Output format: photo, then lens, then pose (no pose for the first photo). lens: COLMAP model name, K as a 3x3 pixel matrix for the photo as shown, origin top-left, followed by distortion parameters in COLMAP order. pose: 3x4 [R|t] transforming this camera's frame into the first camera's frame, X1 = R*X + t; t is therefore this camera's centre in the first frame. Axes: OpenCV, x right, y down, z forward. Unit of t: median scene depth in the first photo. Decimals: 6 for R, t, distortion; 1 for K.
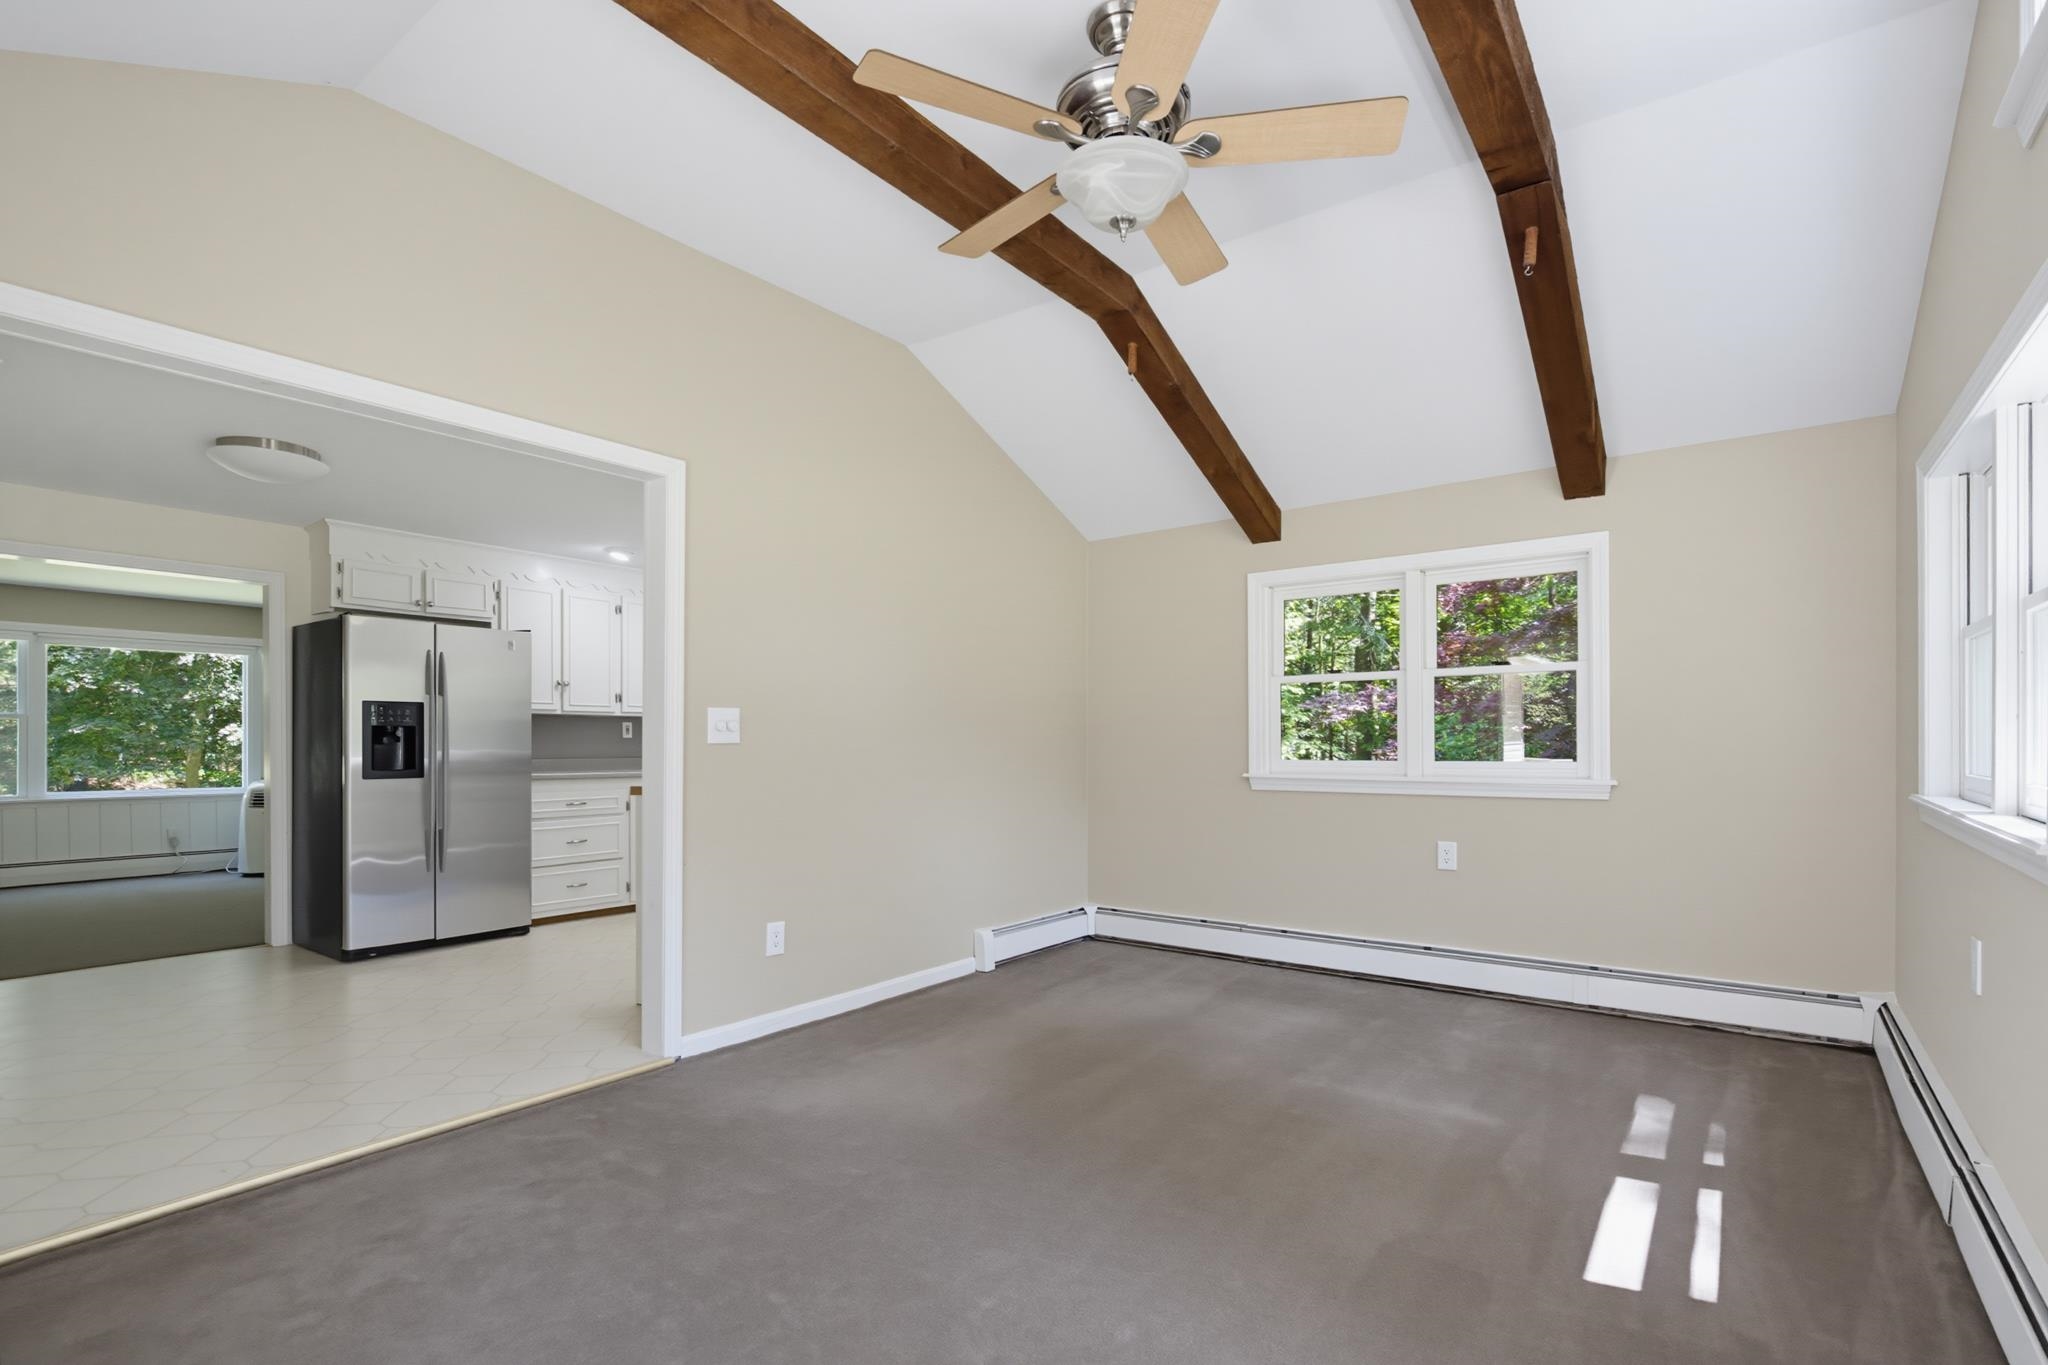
lens RADIAL K [[952.5, 0, 1022.1], [0, 952.5, 738.6], [0, 0, 1]] dist [0.000994, 0.000554]
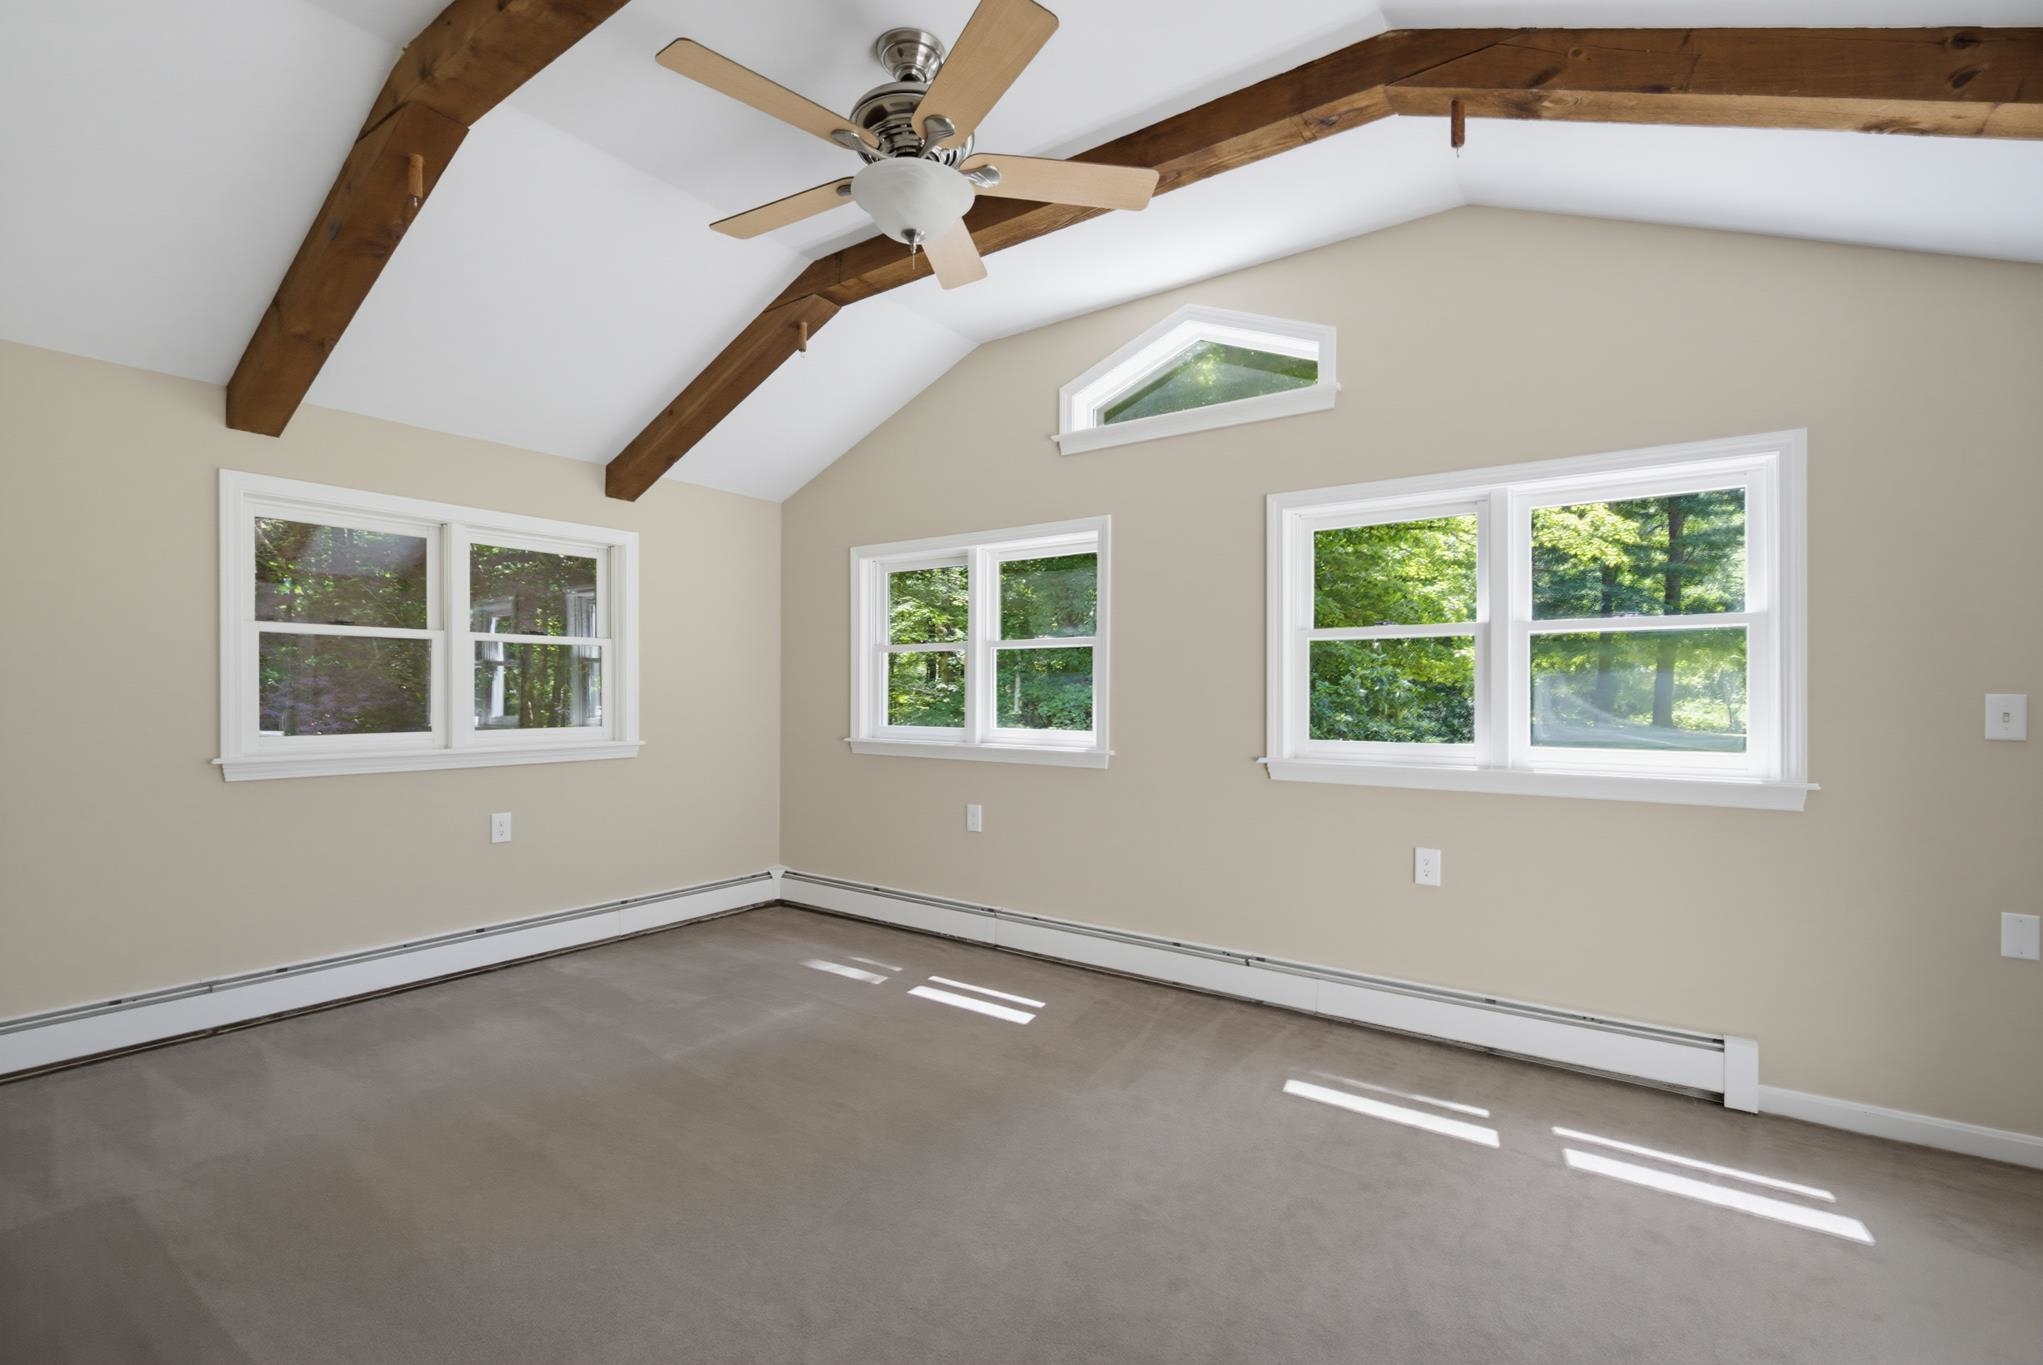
lens RADIAL K [[926.0, 0, 1020.0], [0, 926.0, 692.6], [0, 0, 1]] dist [0.000482, -0.000125]
pose [[-0.021267, 0.007961, 0.999742, -0.538885], [0.001769, 0.999967, -0.007925, -0.005713], [-0.999772, 0.001600, -0.021281, 0.530376]]
